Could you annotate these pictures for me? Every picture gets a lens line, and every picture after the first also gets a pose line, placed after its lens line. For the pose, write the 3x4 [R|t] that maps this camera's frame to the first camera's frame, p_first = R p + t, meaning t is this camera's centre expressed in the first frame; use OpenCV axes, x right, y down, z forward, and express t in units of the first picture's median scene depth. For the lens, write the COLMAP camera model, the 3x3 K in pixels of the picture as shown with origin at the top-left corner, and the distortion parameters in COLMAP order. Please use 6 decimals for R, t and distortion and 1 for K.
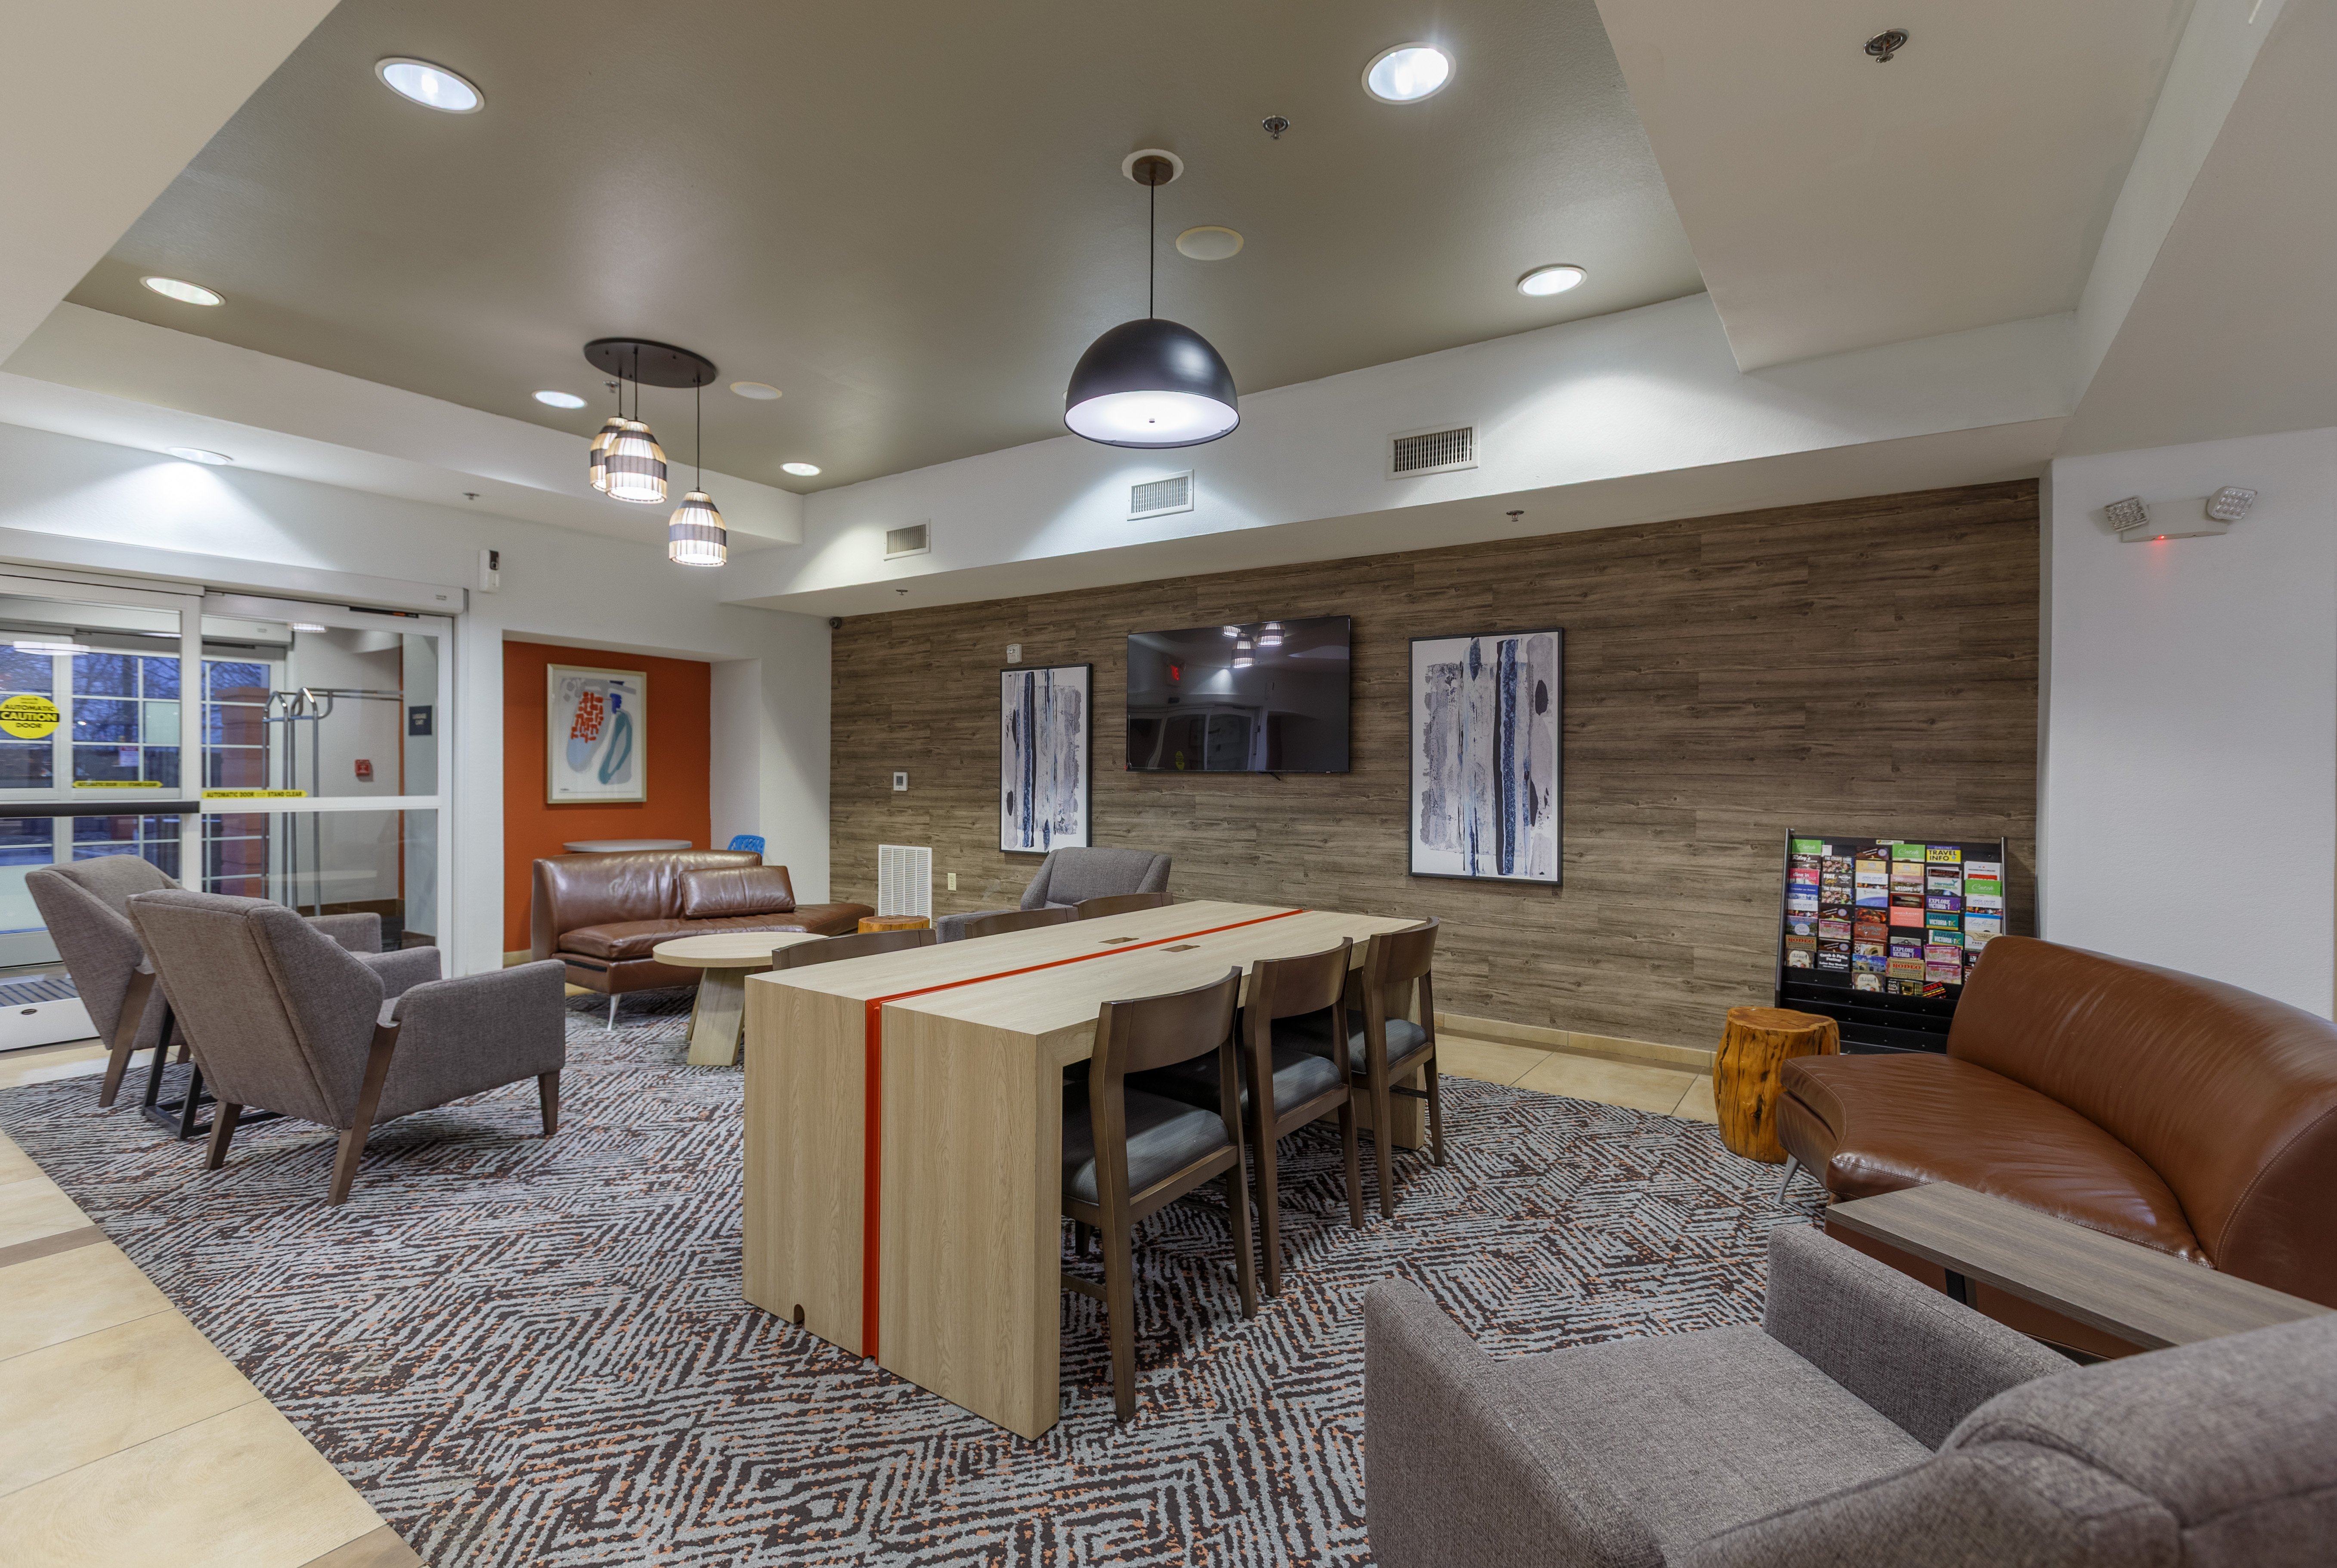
lens RADIAL K [[1057.1, 0, 1169.6], [0, 1057.1, 783.1], [0, 0, 1]] dist [-0.002549, -0.000252]
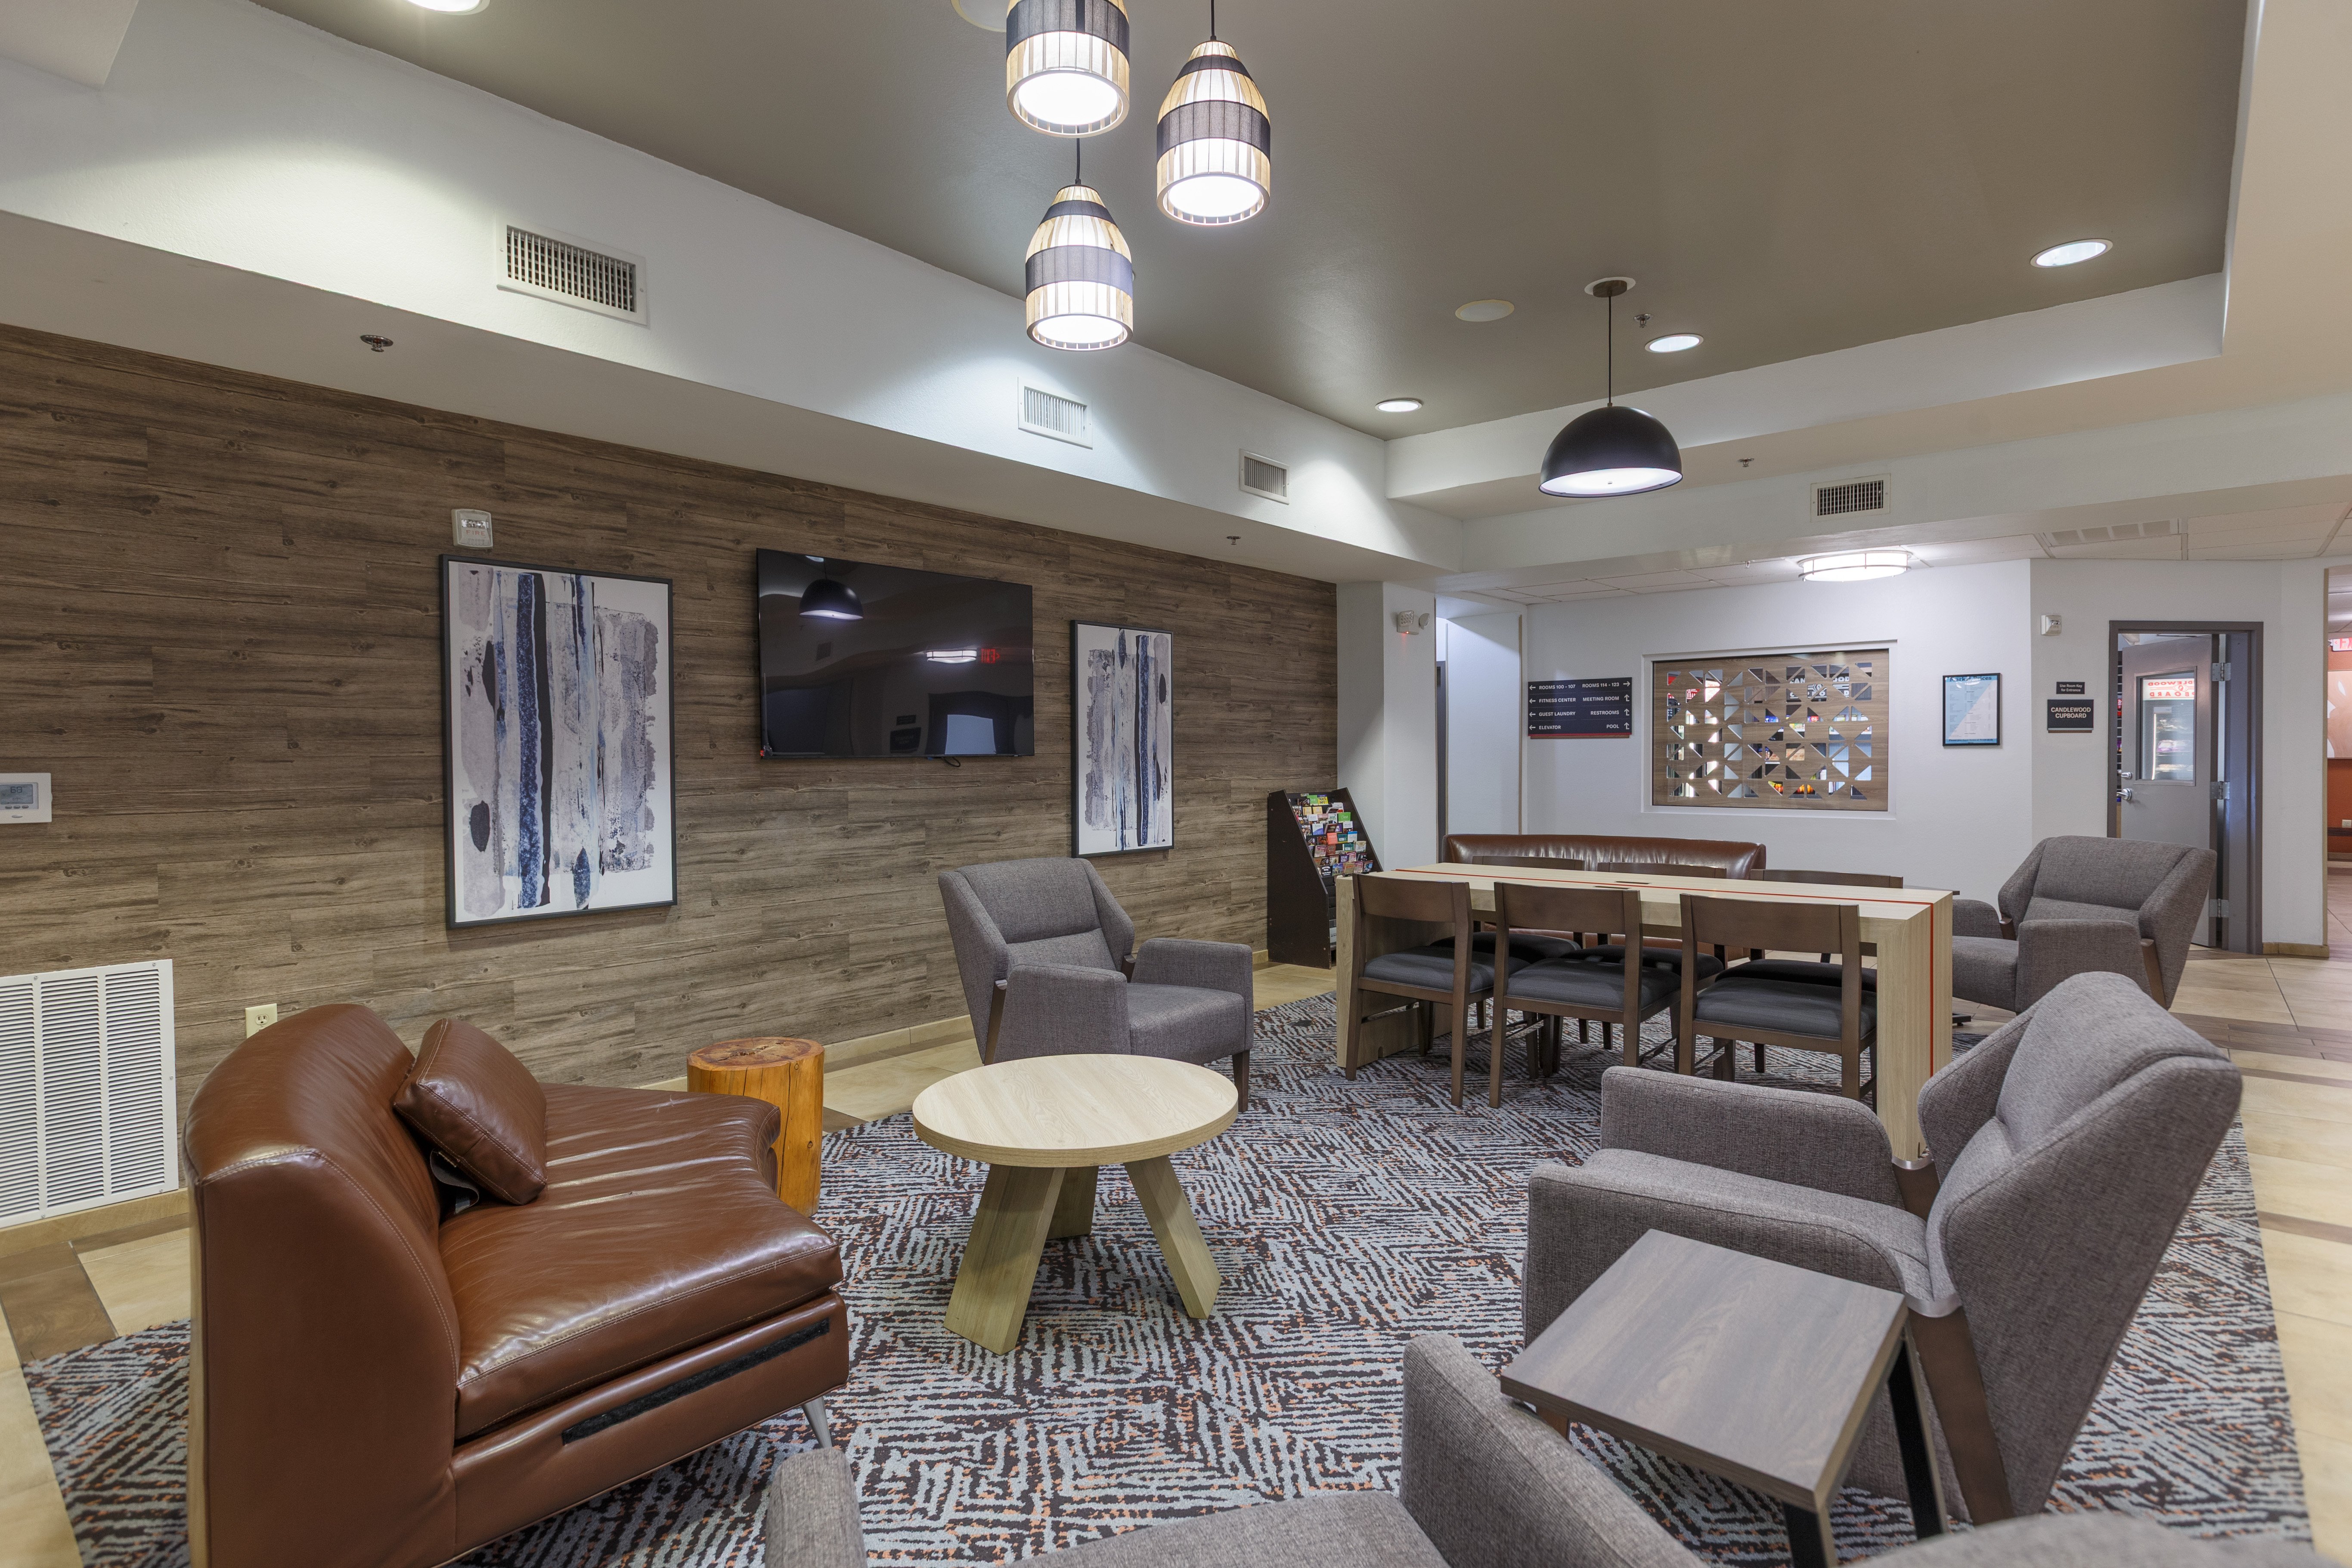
lens RADIAL K [[1172.5, 0, 1176.5], [0, 1172.5, 770.5], [0, 0, 1]] dist [-0.006787, 0.000621]
pose [[0.104719, -0.022548, 0.994246, -0.821075], [0.018830, 0.999609, 0.020686, -0.015996], [-0.994324, 0.016555, 0.105103, 0.753292]]
